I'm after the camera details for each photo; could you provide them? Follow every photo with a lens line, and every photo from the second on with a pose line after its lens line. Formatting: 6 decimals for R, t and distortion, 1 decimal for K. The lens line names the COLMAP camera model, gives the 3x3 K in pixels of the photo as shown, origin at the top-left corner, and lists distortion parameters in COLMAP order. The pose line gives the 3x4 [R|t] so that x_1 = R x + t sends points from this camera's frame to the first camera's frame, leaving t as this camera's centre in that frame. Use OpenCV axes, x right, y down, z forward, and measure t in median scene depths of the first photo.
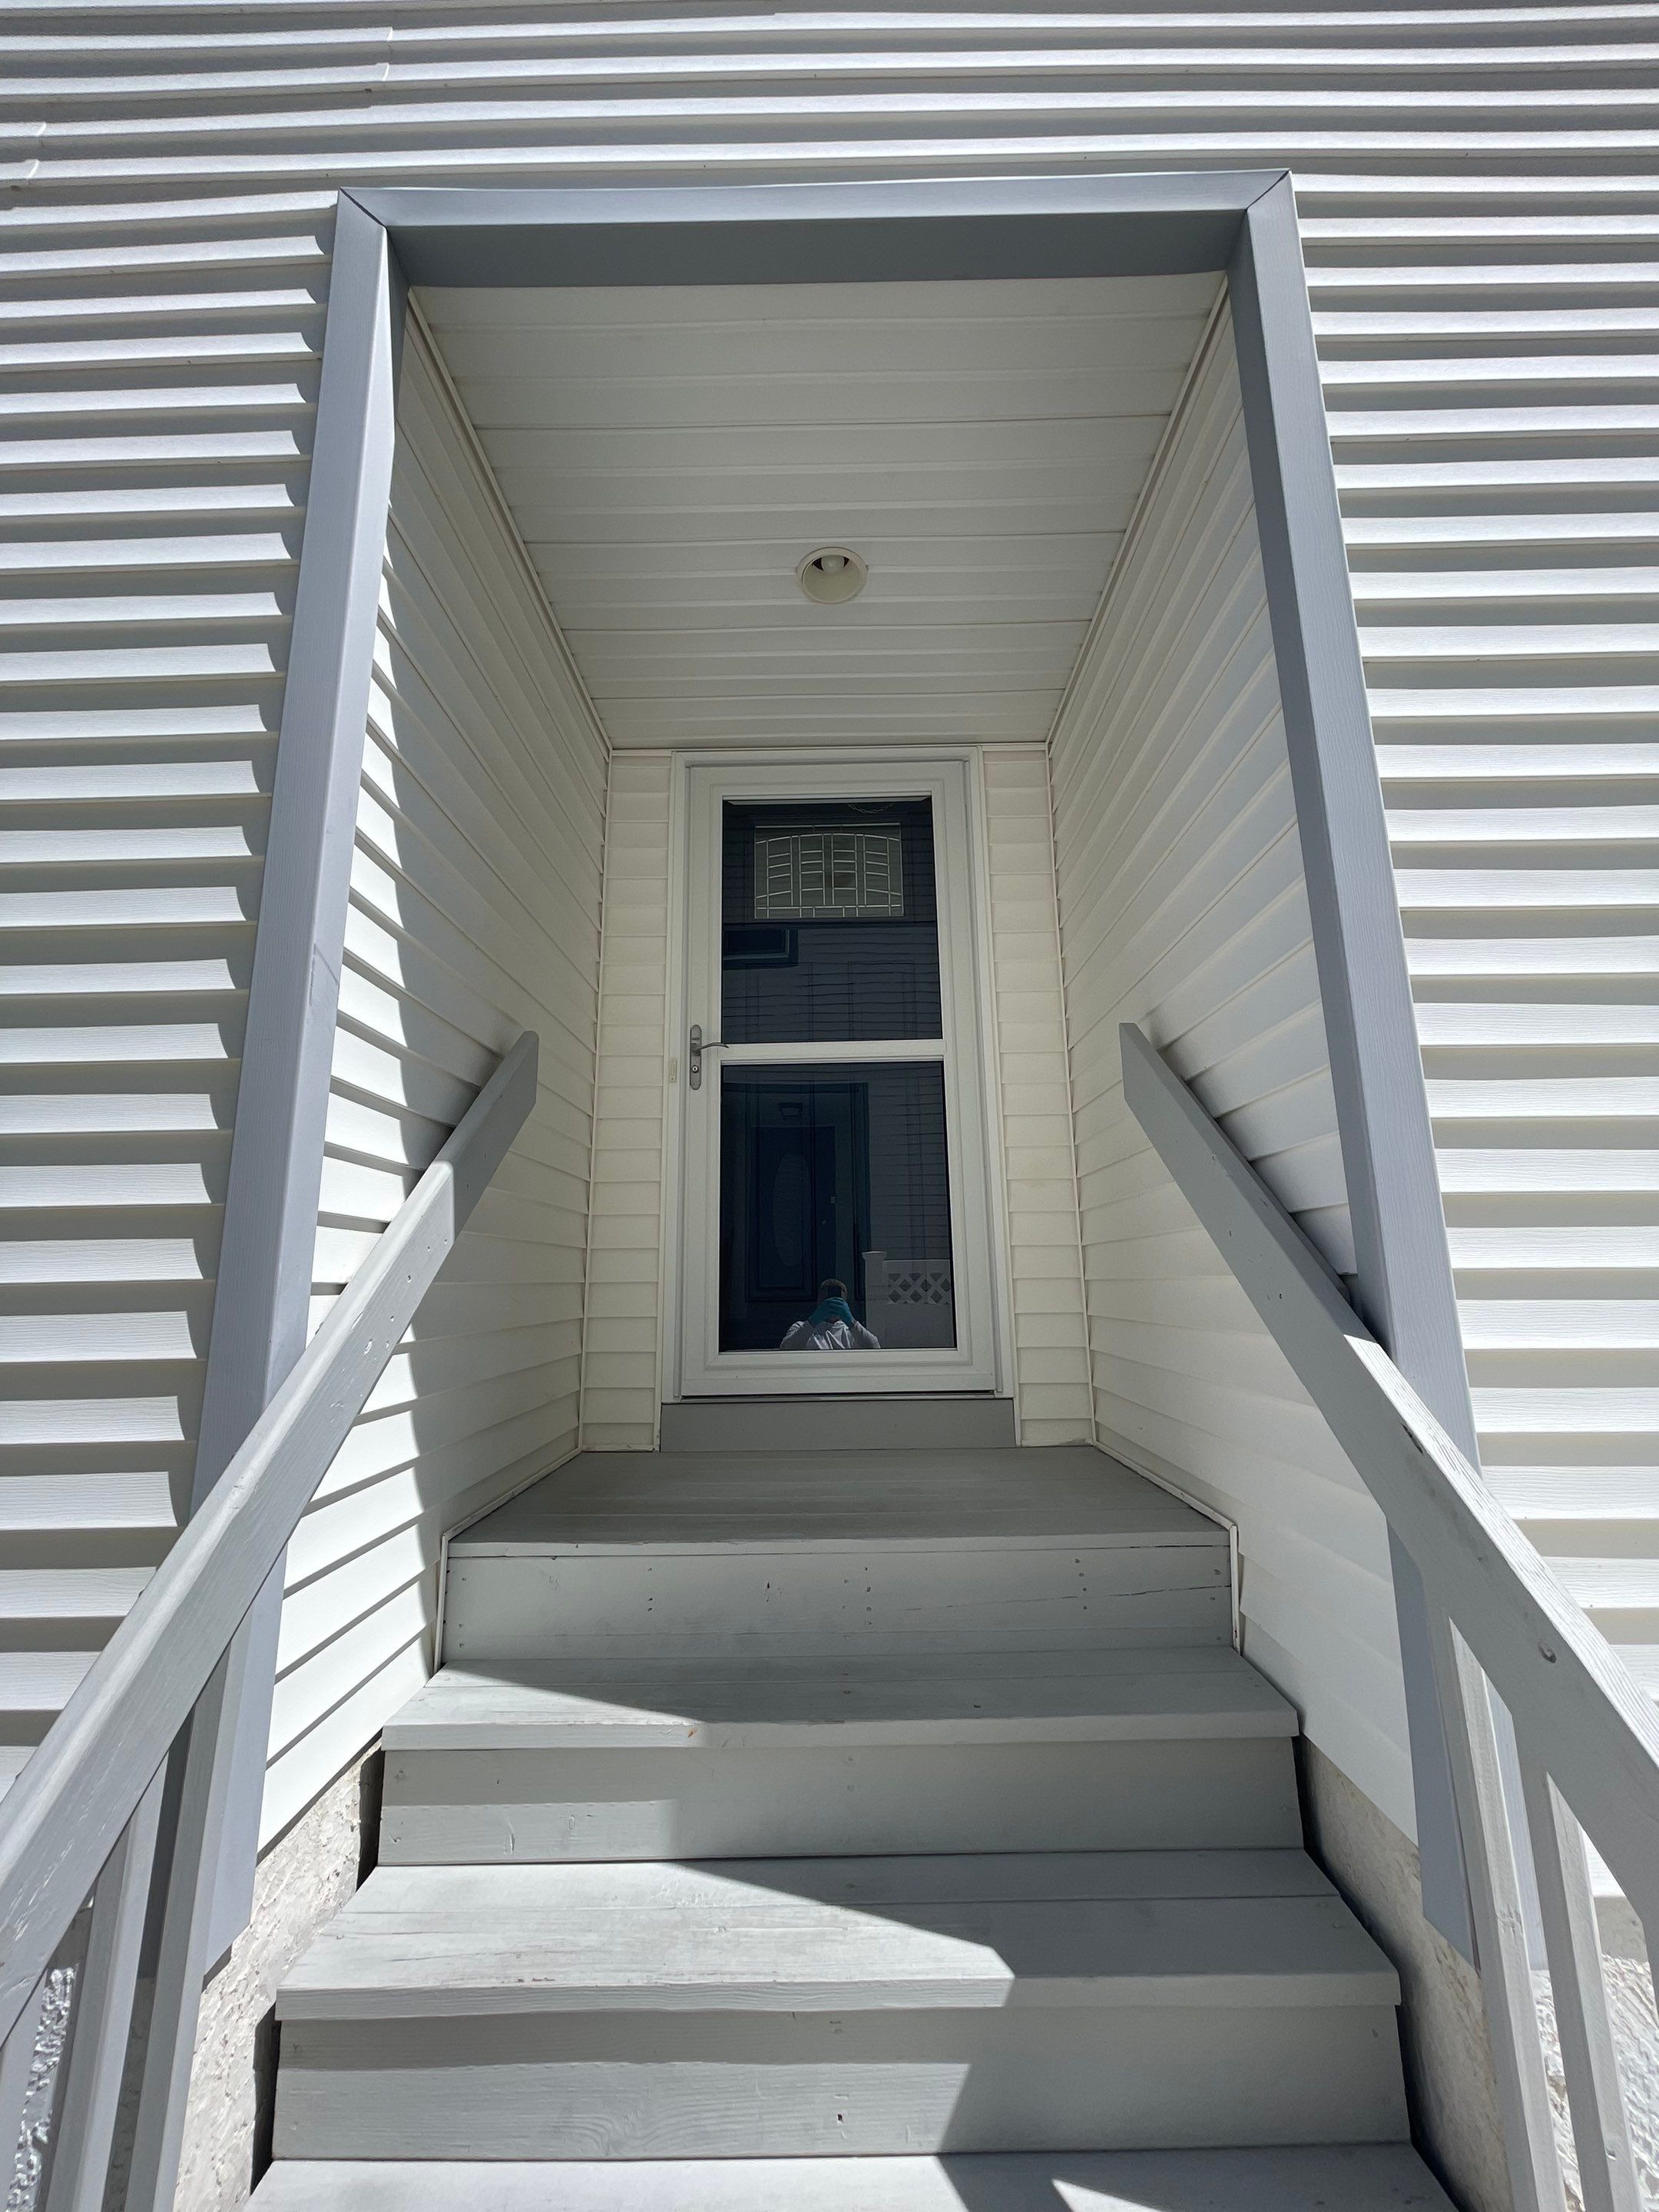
lens RADIAL K [[884.2, 0, 830.5], [0, 884.2, 1103.7], [0, 0, 1]] dist [-0.001159, 0.000489]
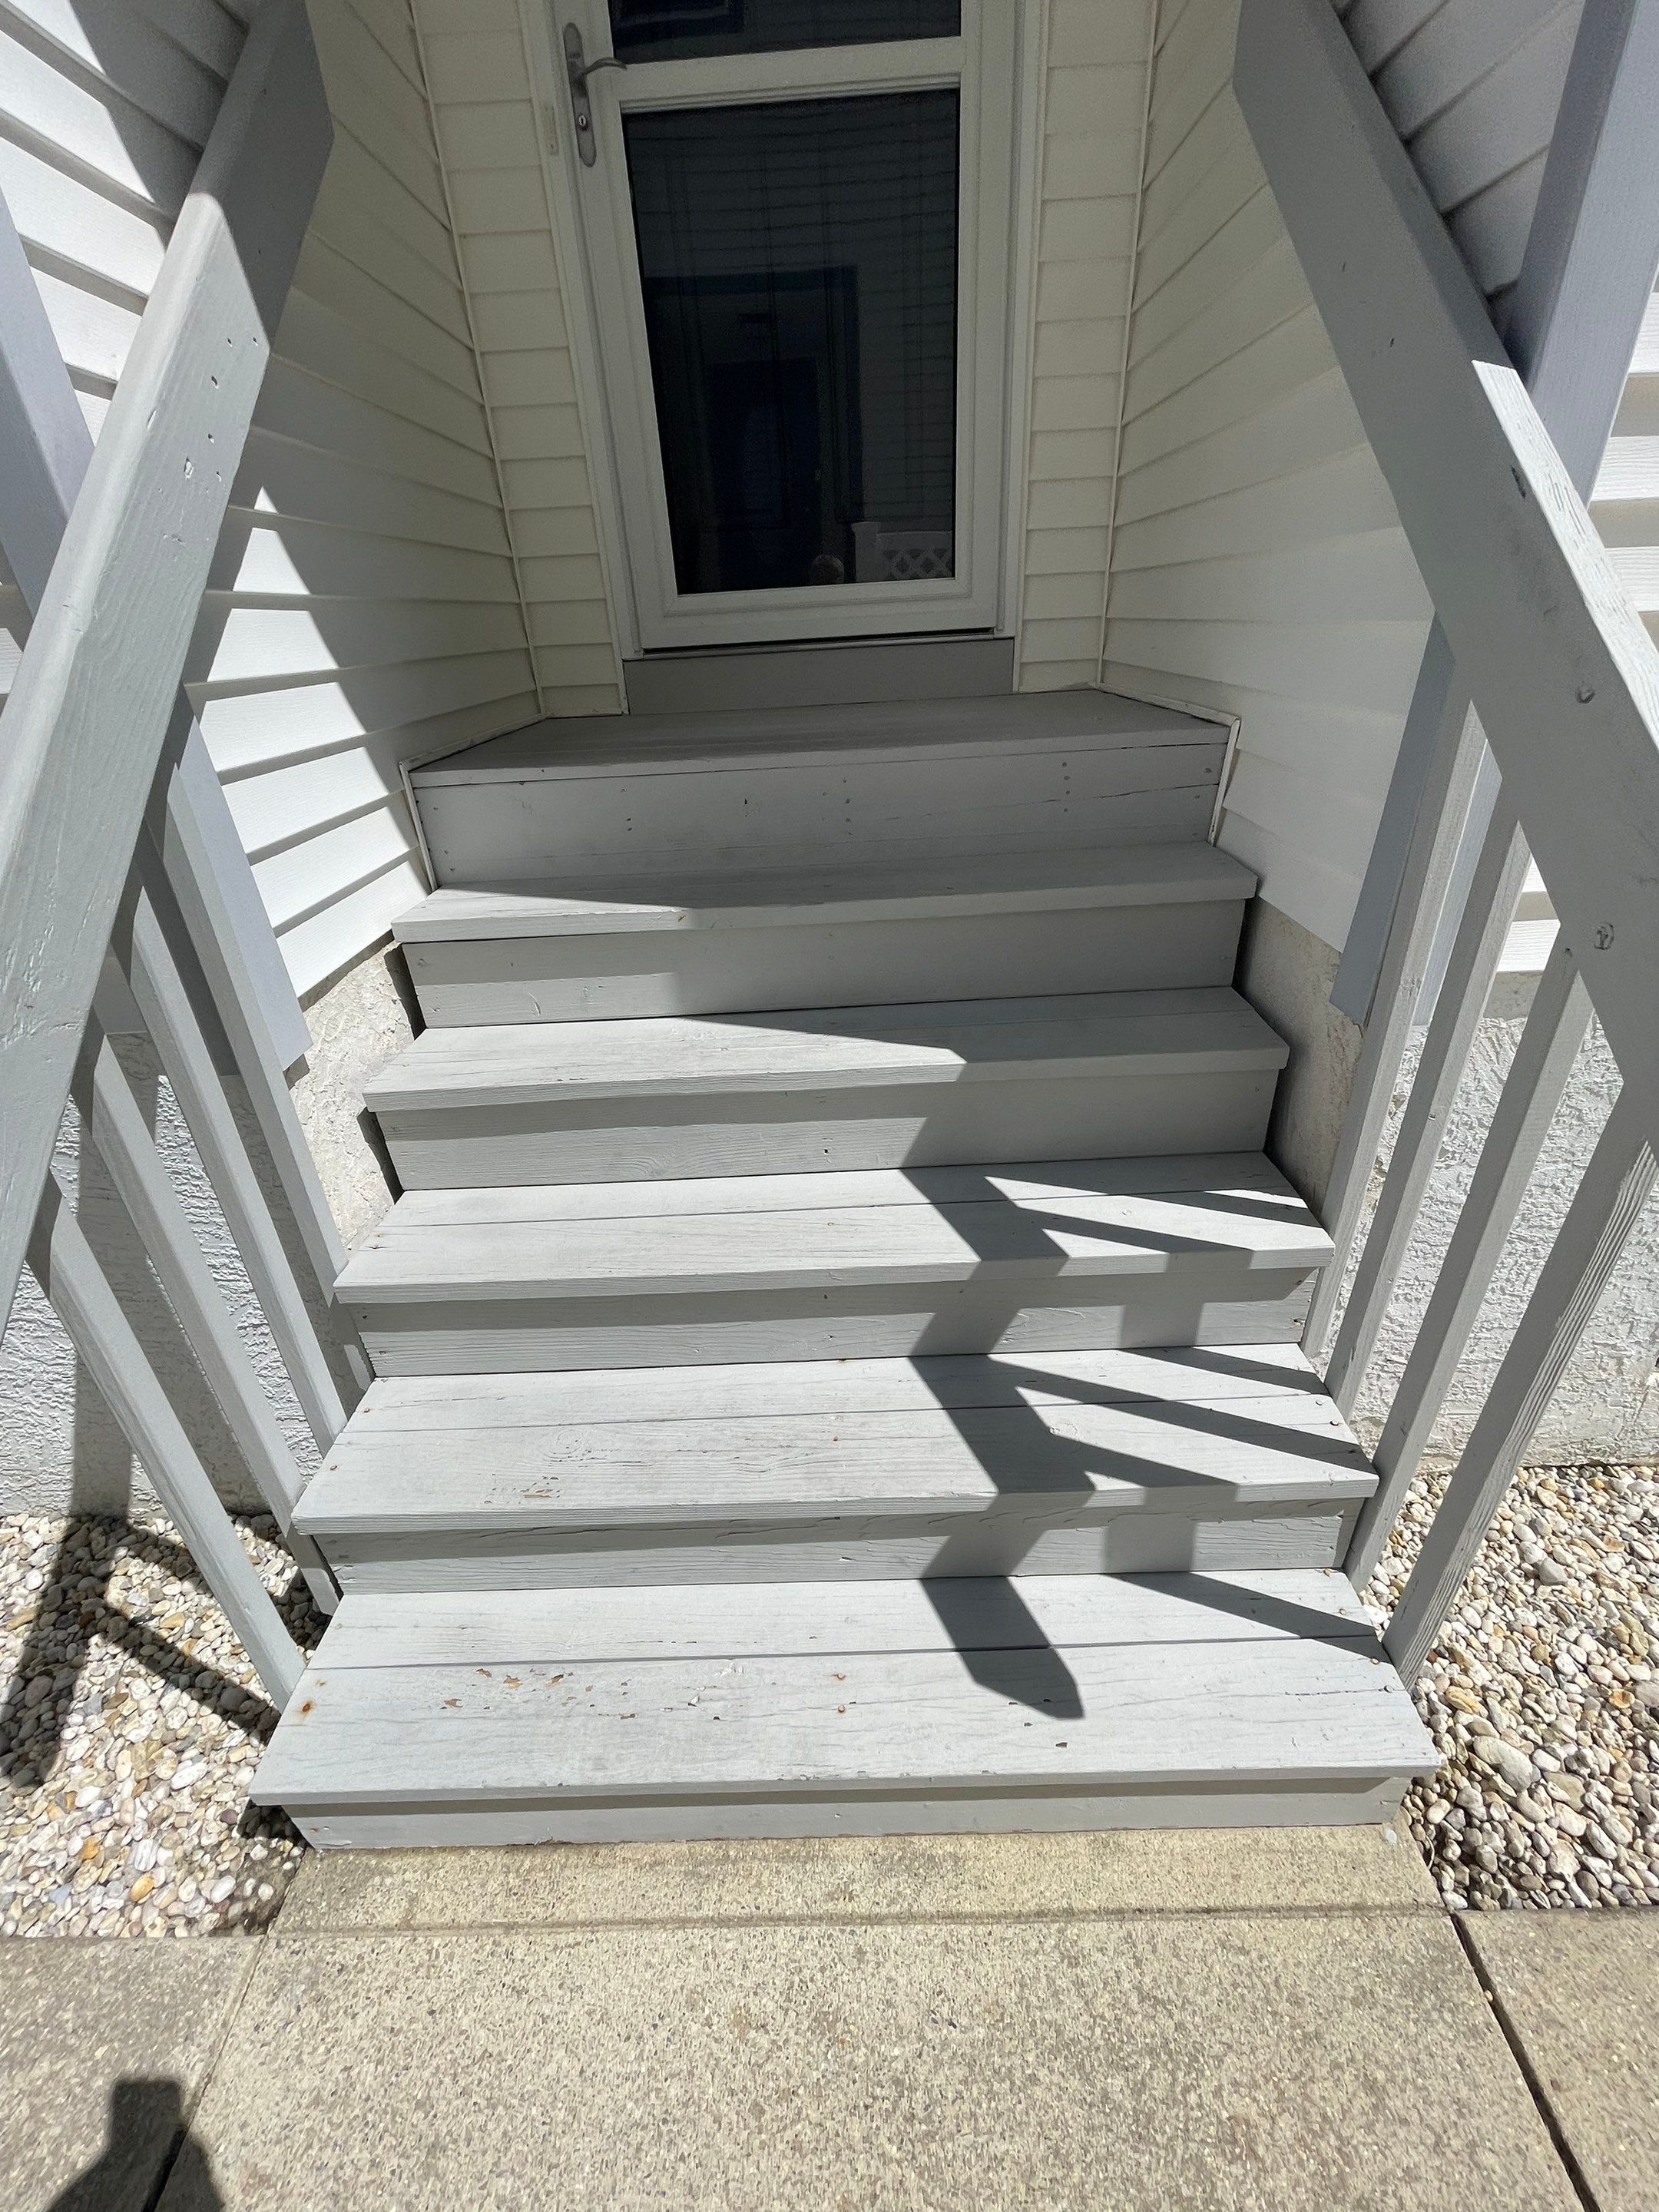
lens RADIAL K [[884.2, 0, 830.5], [0, 884.2, 1100.7], [0, 0, 1]] dist [-0.001159, 0.000489]
pose [[0.999320, -0.034808, -0.012127, 0.029584], [0.034454, 0.765204, 0.642865, 0.208650], [-0.013097, -0.642846, 0.765883, 0.040726]]
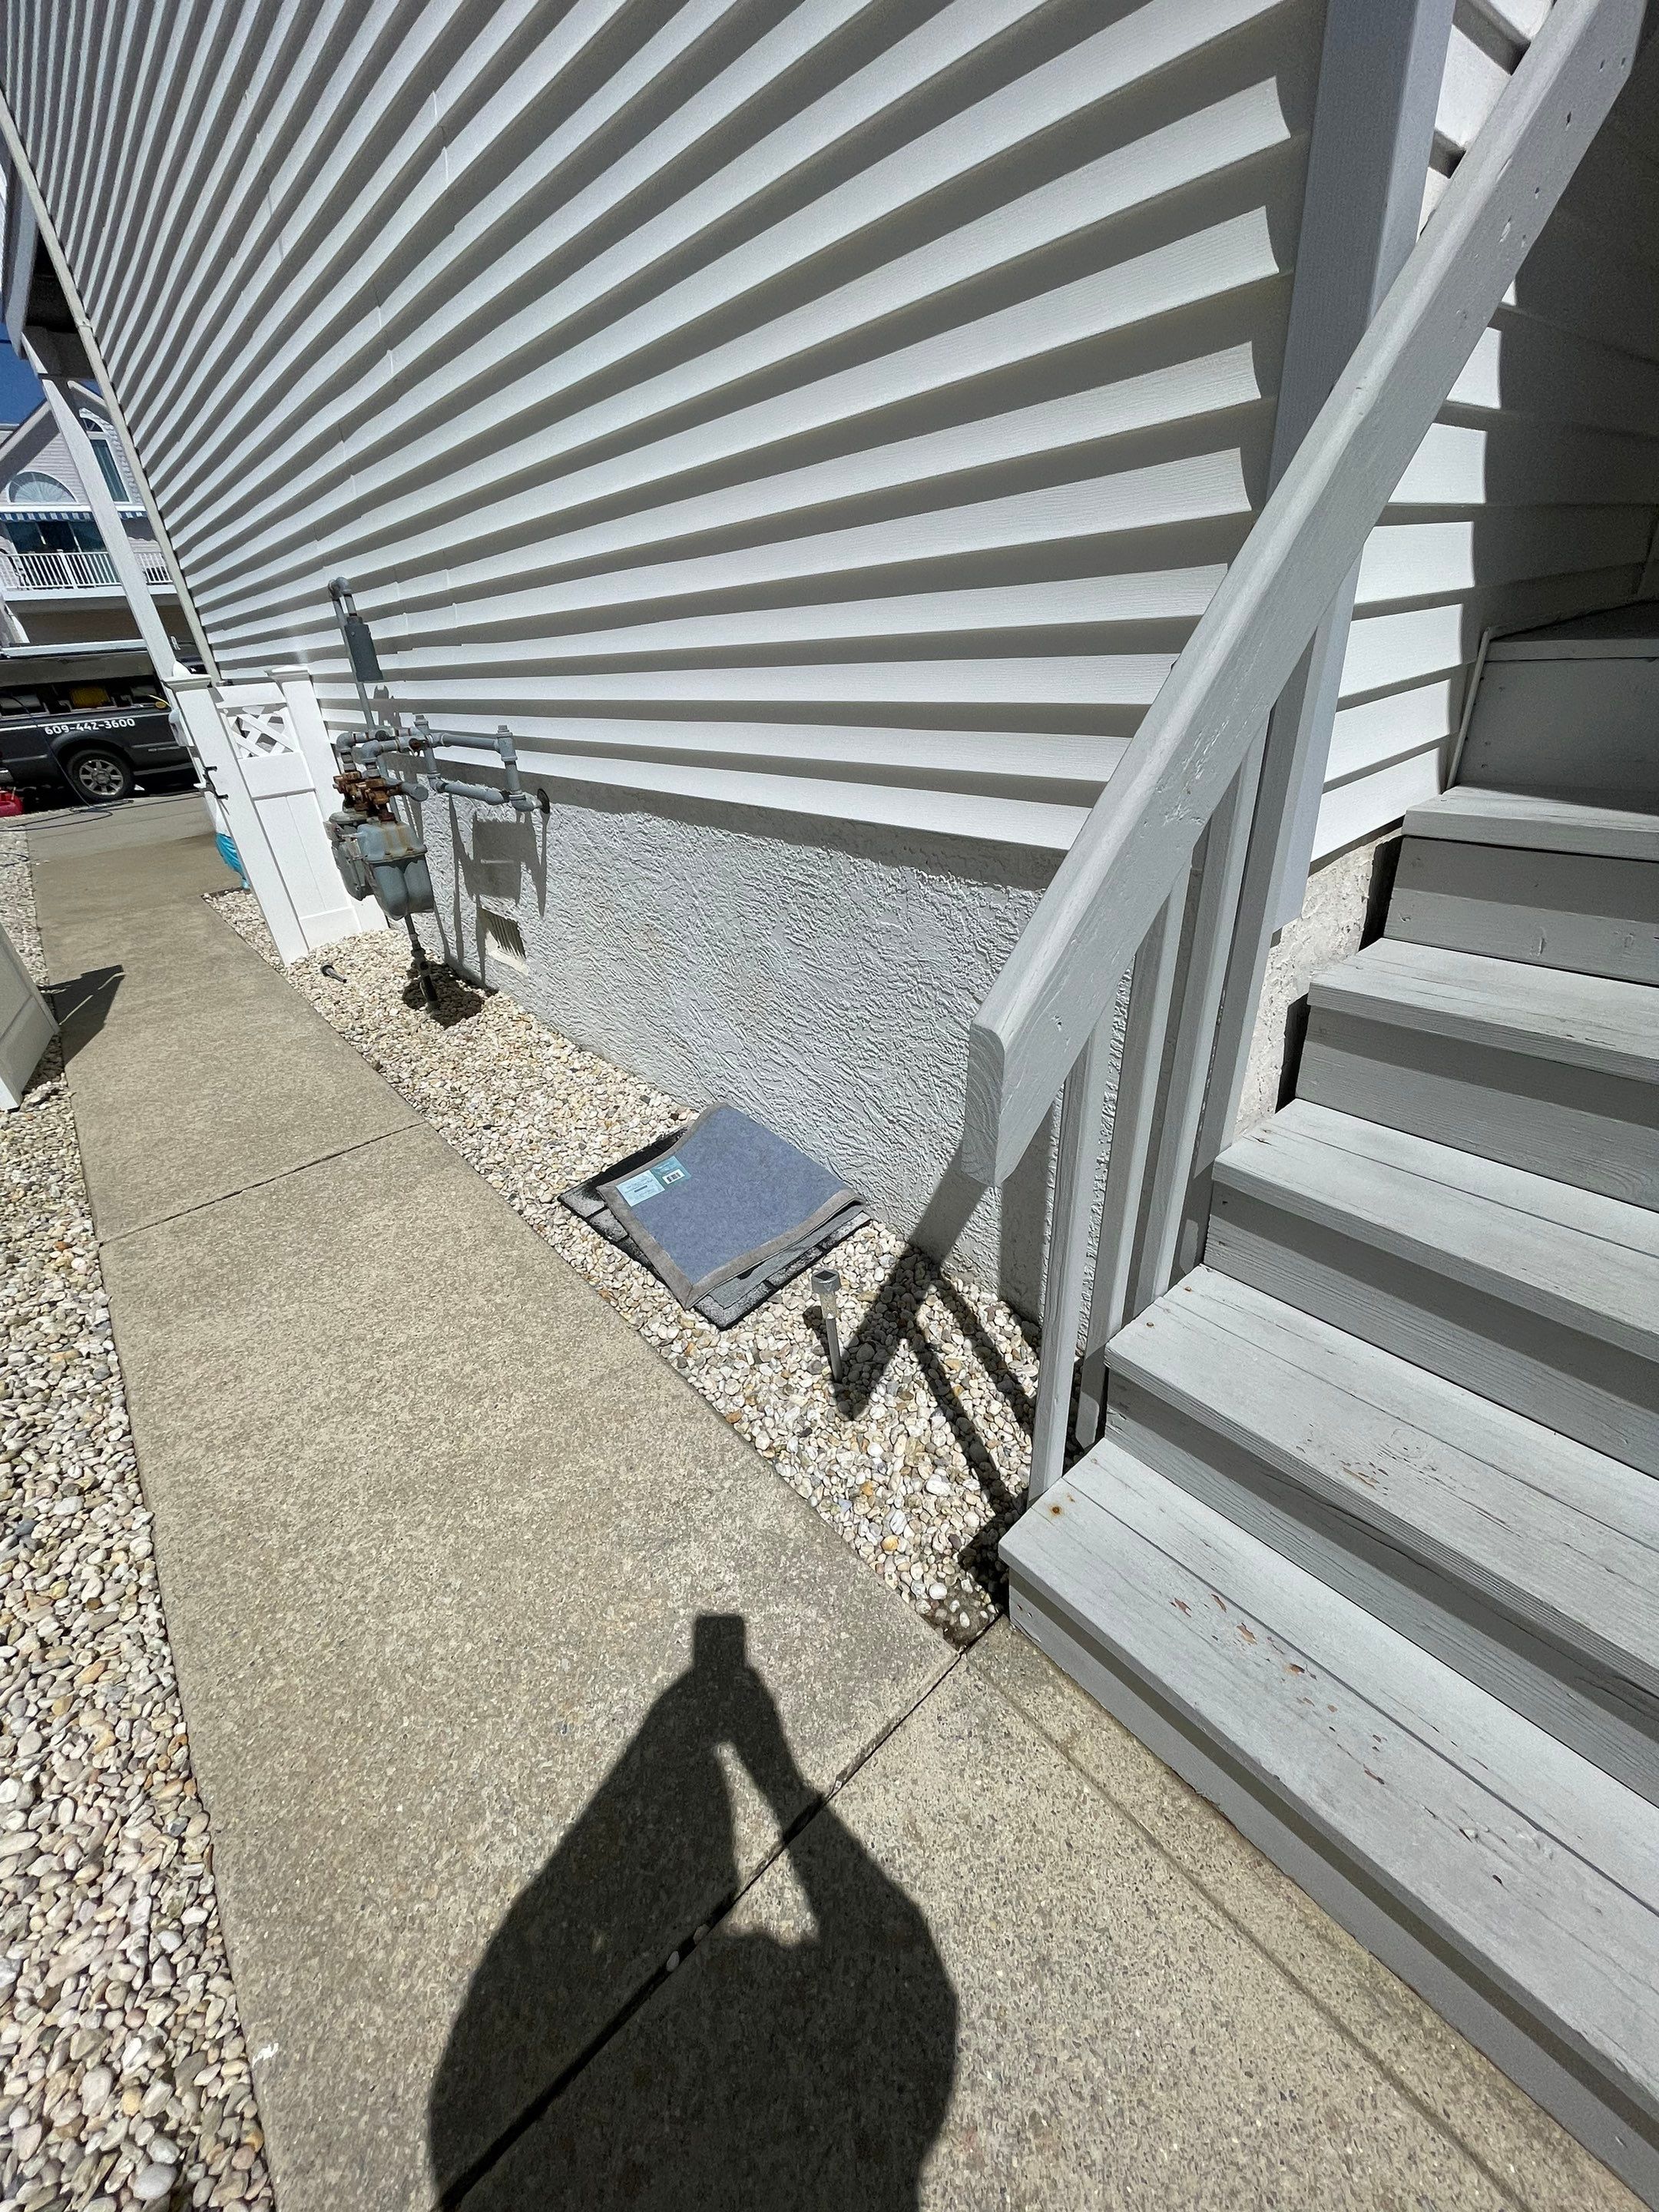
lens RADIAL K [[884.2, 0, 843.6], [0, 884.2, 1103.7], [0, 0, 1]] dist [-0.001159, 0.000489]
pose [[0.666279, 0.329686, -0.668865, -0.180146], [0.211286, 0.776738, 0.593326, 0.271983], [0.715144, -0.536642, 0.447866, -0.018104]]
